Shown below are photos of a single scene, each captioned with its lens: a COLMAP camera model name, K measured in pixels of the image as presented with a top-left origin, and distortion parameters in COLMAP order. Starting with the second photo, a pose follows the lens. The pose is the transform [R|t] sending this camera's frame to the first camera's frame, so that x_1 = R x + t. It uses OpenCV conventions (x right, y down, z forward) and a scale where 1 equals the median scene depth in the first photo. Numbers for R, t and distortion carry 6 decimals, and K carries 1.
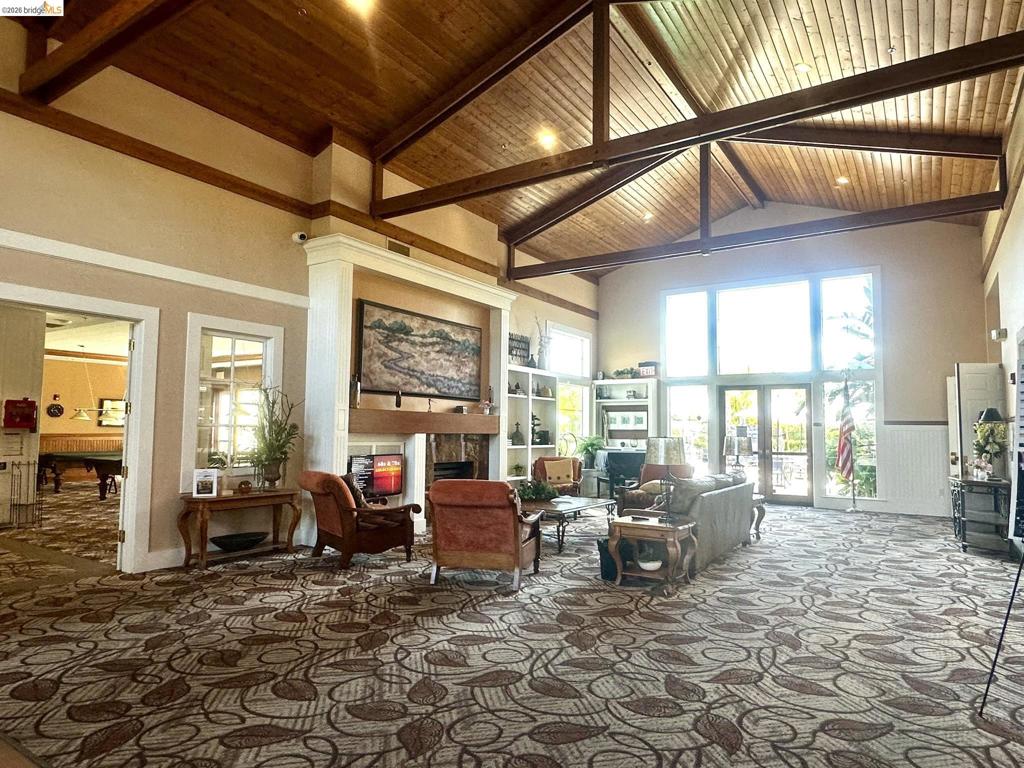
lens RADIAL K [[634.9, 0, 510.5], [0, 634.9, 389.1], [0, 0, 1]] dist [-0.002830, -0.001196]
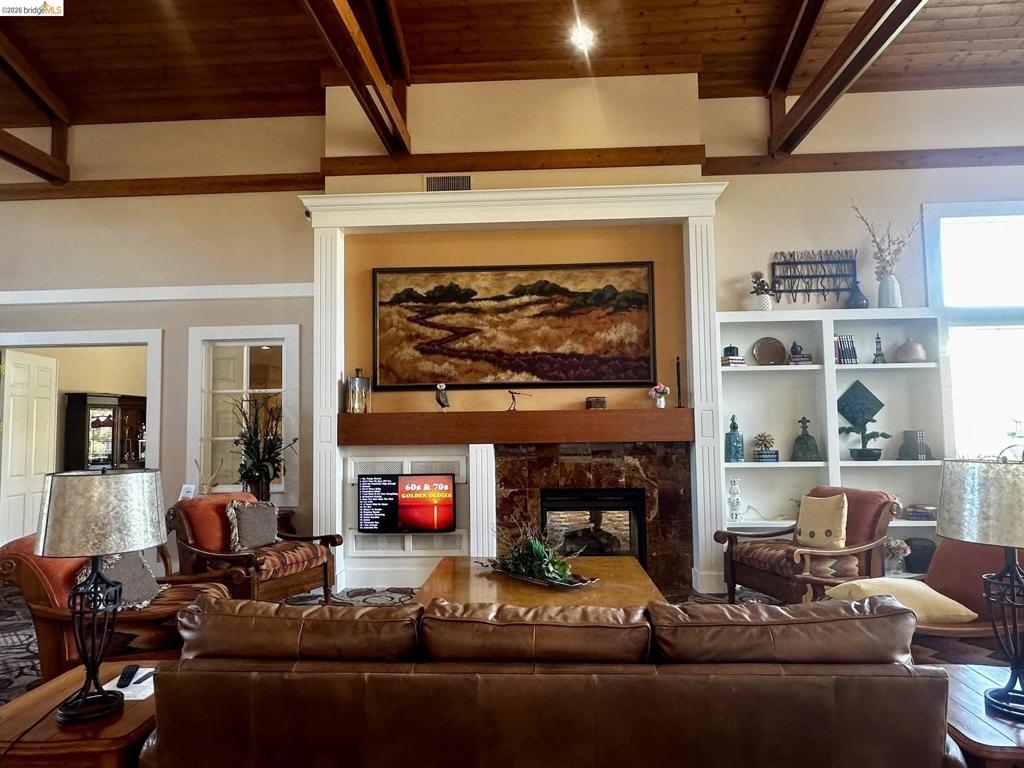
lens RADIAL K [[634.9, 0, 510.5], [0, 634.9, 389.1], [0, 0, 1]] dist [-0.002830, -0.001196]
pose [[0.501013, -0.072553, -0.862393, 0.457971], [0.076460, 0.996294, -0.039398, 0.041409], [0.862056, -0.046200, 0.504704, 0.697819]]
